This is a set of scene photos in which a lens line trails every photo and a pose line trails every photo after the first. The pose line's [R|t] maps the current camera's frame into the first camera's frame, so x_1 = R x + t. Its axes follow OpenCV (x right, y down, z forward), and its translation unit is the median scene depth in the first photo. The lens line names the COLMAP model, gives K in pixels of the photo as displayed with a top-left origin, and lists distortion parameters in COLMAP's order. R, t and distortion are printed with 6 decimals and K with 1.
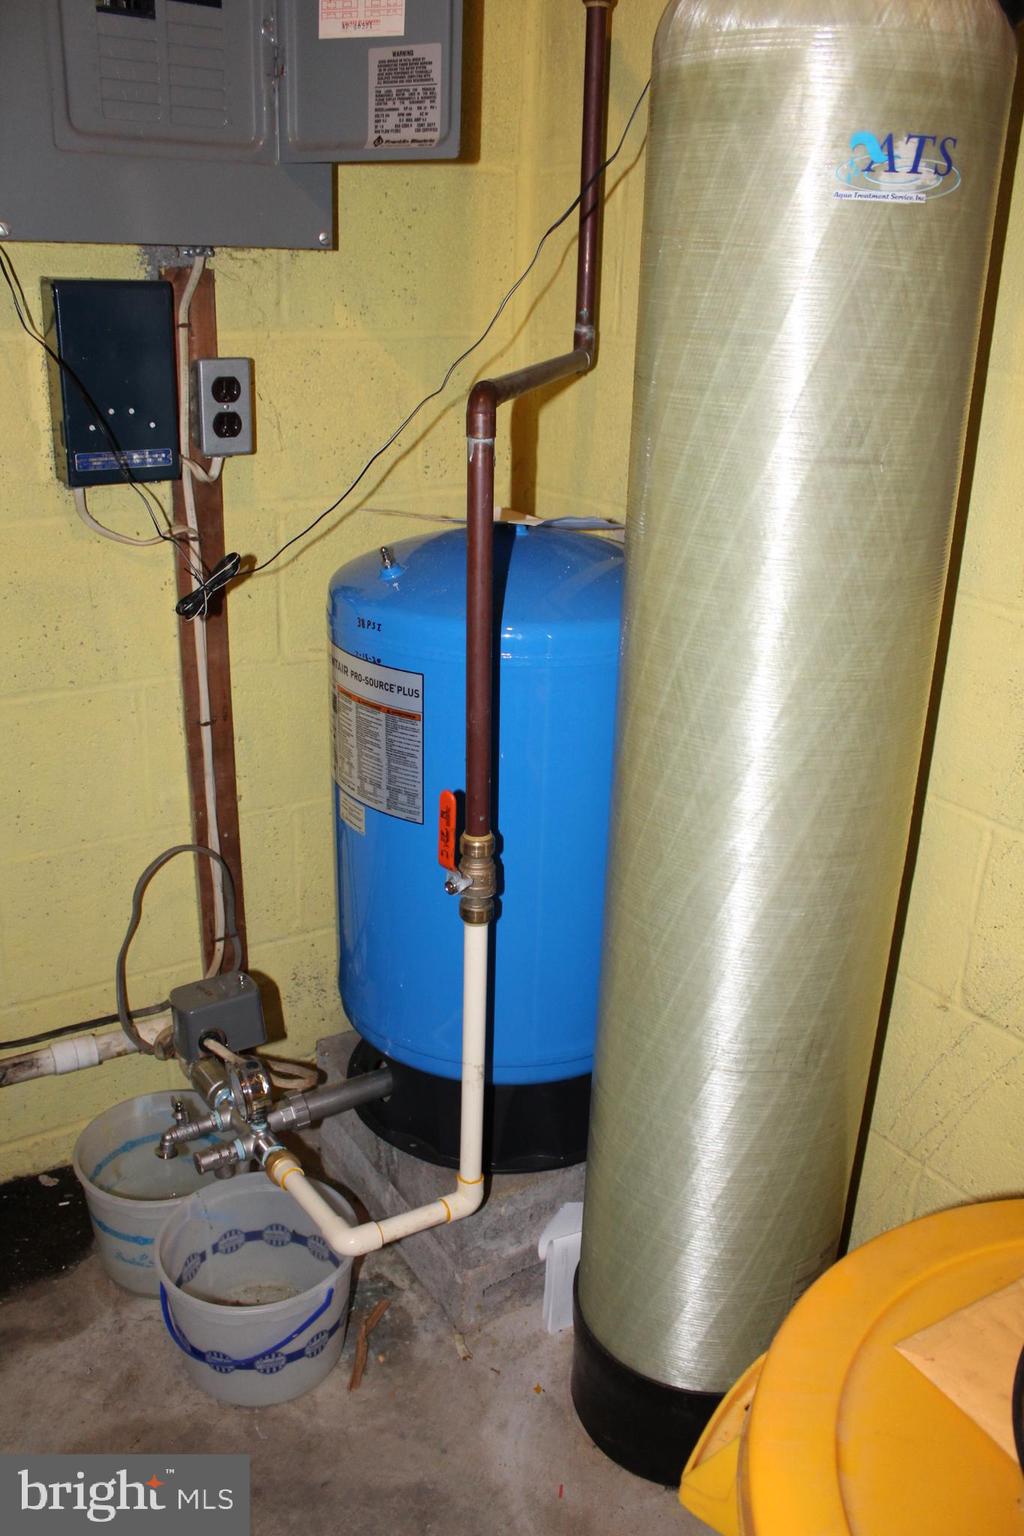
lens RADIAL K [[1341.3, 0, 512.0], [0, 1341.3, 768.0], [0, 0, 1]] dist [-0.002582, -0.098480]
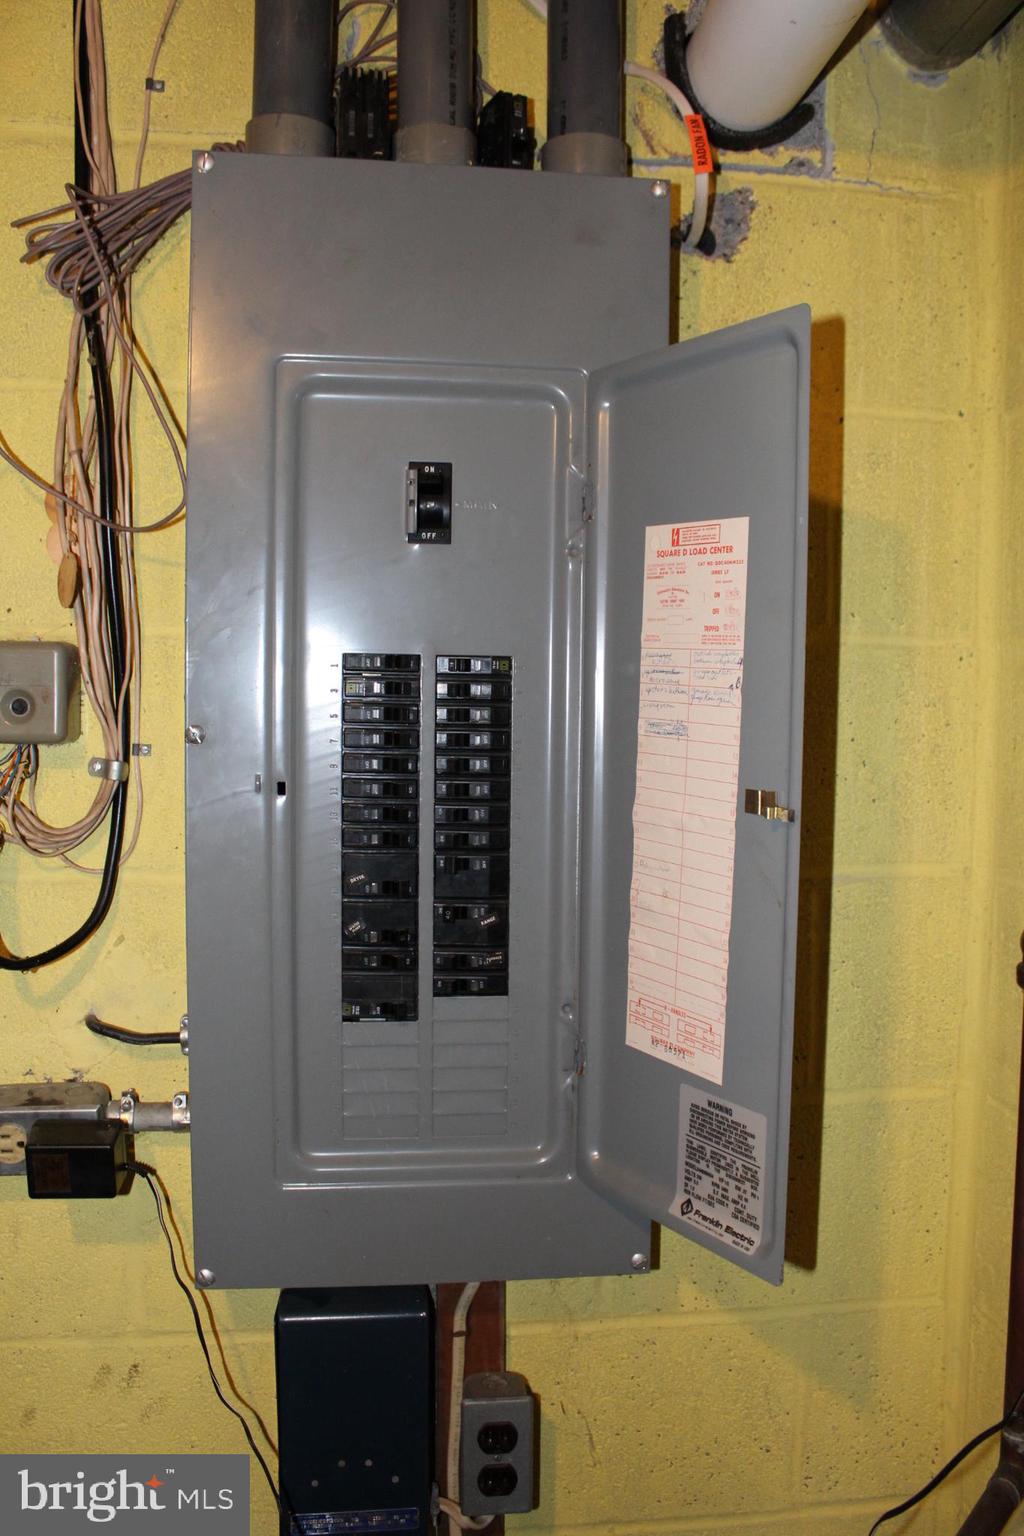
lens RADIAL K [[1341.3, 0, 512.0], [0, 1341.3, 768.0], [0, 0, 1]] dist [-0.002582, -0.098480]
pose [[0.910245, 0.010839, -0.413928, 0.108272], [-0.139683, 0.949098, -0.282316, -0.482638], [0.389798, 0.314795, 0.865426, 0.276998]]
